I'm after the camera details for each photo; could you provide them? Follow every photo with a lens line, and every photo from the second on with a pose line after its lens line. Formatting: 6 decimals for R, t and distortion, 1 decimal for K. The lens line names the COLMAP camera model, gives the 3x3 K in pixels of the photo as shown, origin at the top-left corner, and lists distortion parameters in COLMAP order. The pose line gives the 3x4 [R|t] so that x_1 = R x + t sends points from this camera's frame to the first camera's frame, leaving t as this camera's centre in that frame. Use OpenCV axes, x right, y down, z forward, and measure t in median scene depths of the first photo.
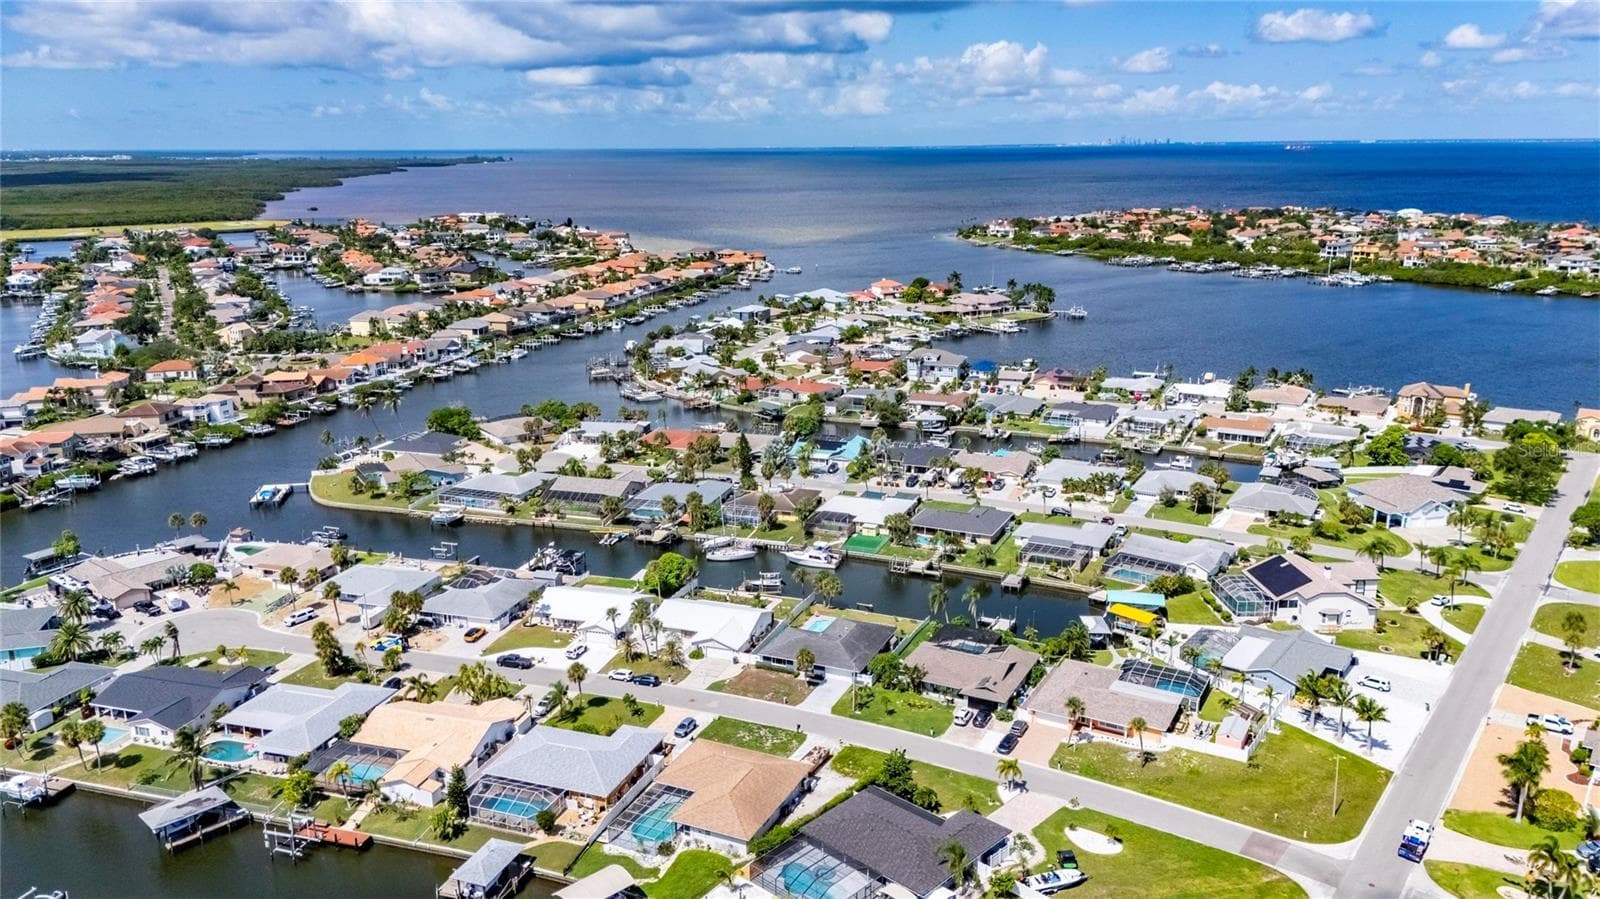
lens RADIAL K [[1178.4, 0, 801.0], [0, 1178.4, 427.5], [0, 0, 1]] dist [0.086107, -0.103667]
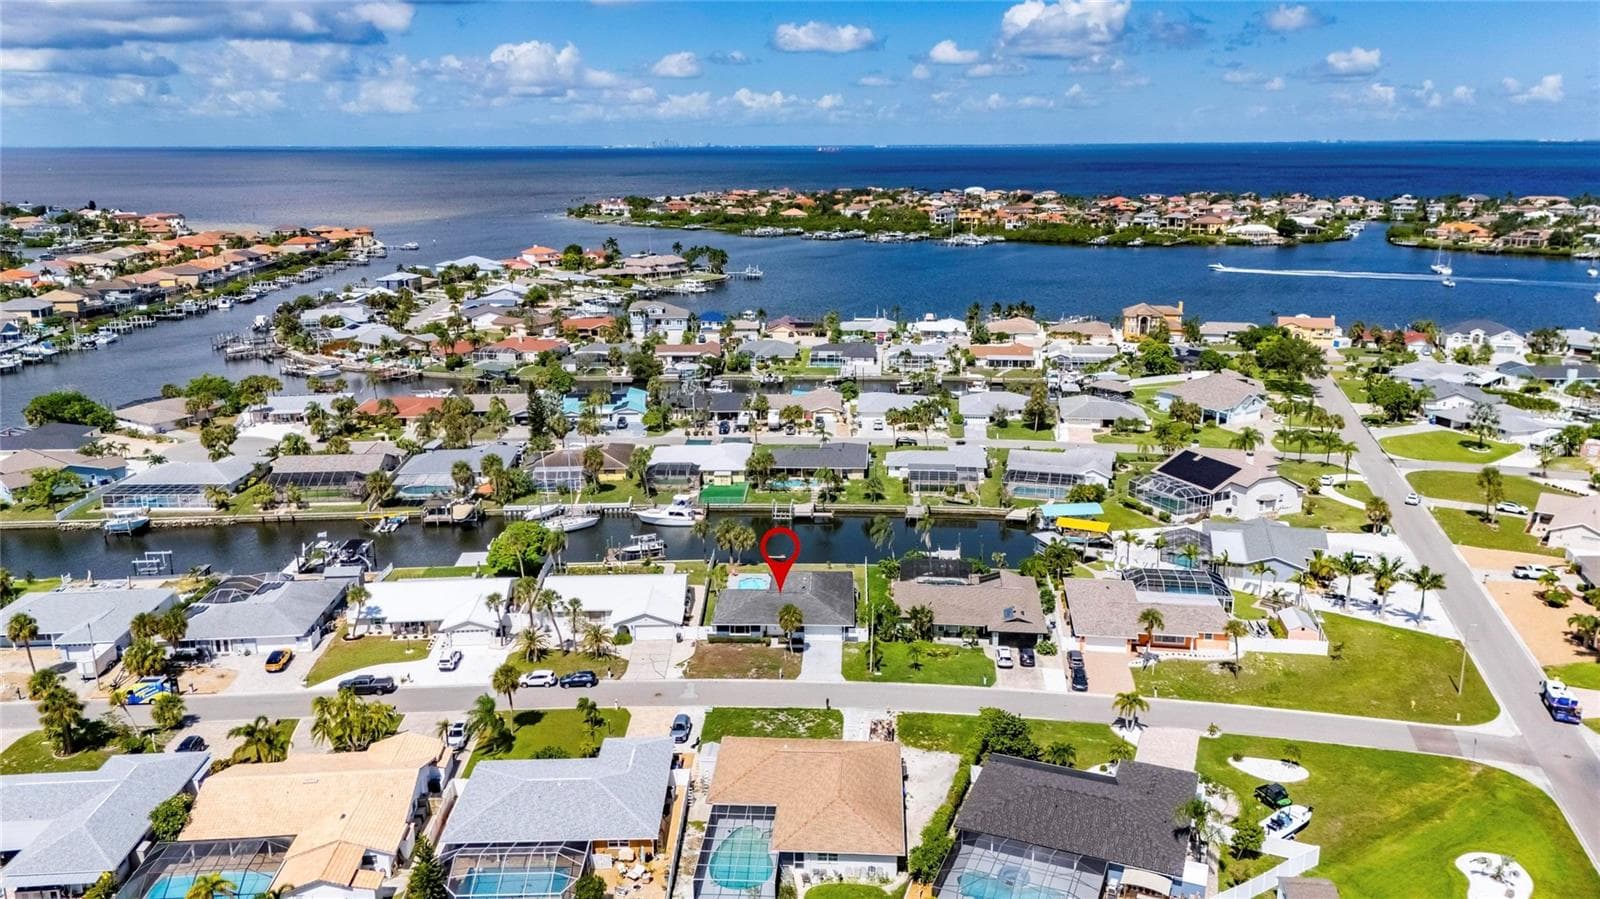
lens RADIAL K [[1178.4, 0, 801.0], [0, 1178.4, 427.5], [0, 0, 1]] dist [0.086107, -0.103667]
pose [[0.932007, -0.081105, 0.353249, -0.161339], [0.082028, 0.996553, 0.012385, 0.040323], [-0.353036, 0.017433, 0.935447, 0.176685]]
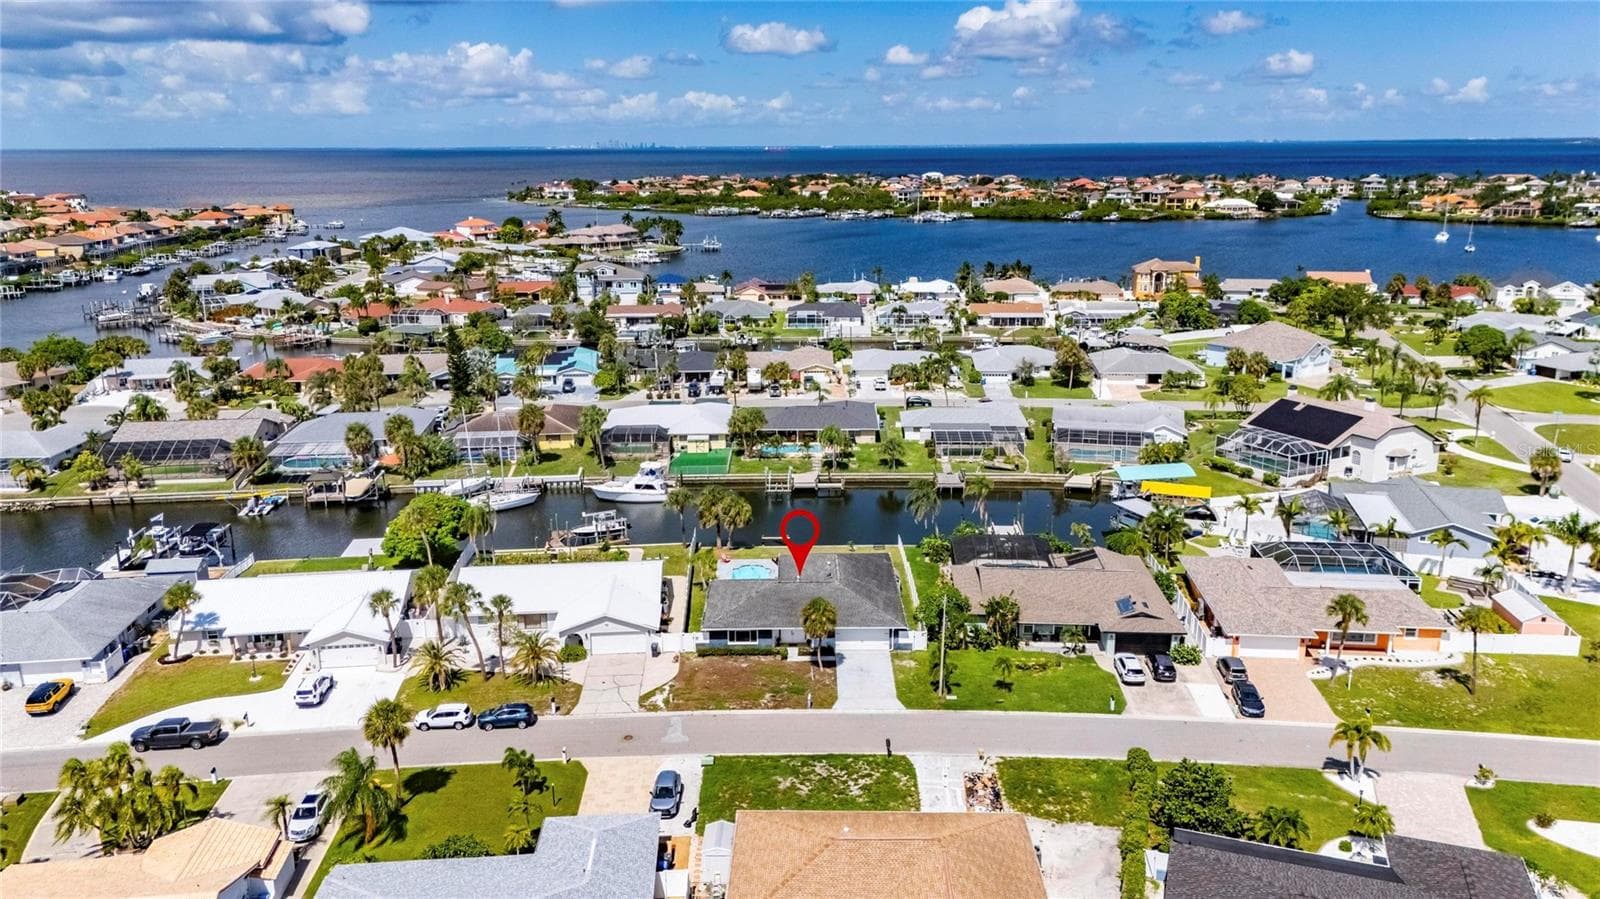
lens RADIAL K [[1173.5, 0, 802.0], [0, 1173.5, 445.4], [0, 0, 1]] dist [0.074738, -0.077425]
pose [[0.914416, -0.098354, 0.392645, -0.129548], [0.094173, 0.995105, 0.029948, 0.065501], [-0.393669, 0.009592, 0.919202, 0.332709]]
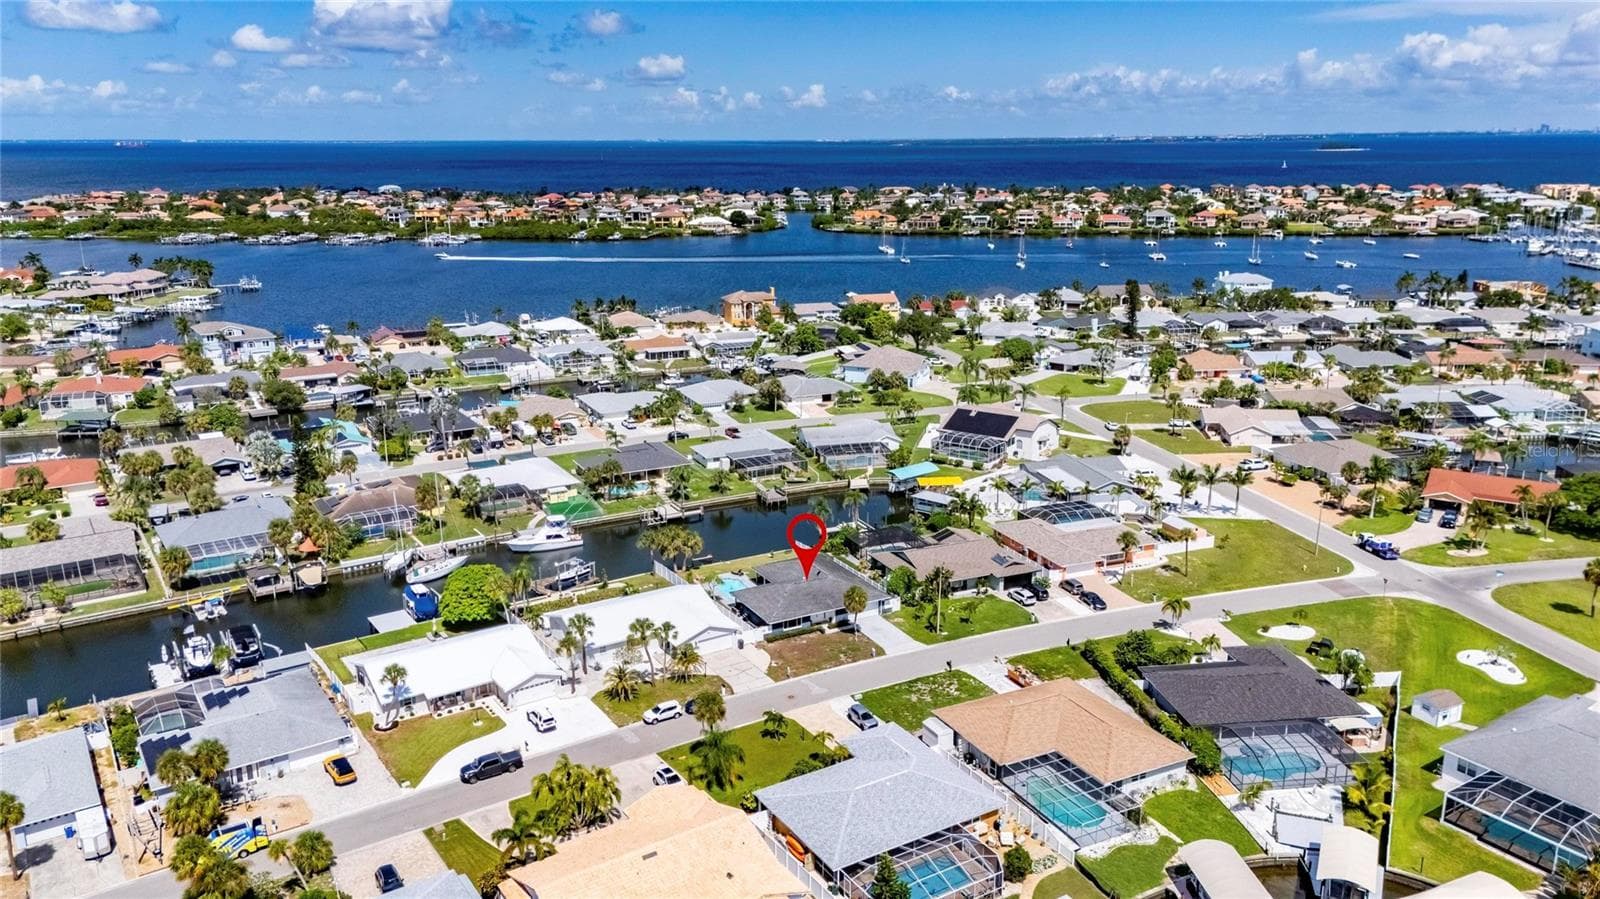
lens RADIAL K [[1173.5, 0, 802.0], [0, 1173.5, 445.4], [0, 0, 1]] dist [0.074738, -0.077425]
pose [[0.618227, -0.194143, 0.761646, -0.383101], [0.183821, 0.977855, 0.100047, 0.005768], [-0.764203, 0.078155, 0.640224, 0.330315]]
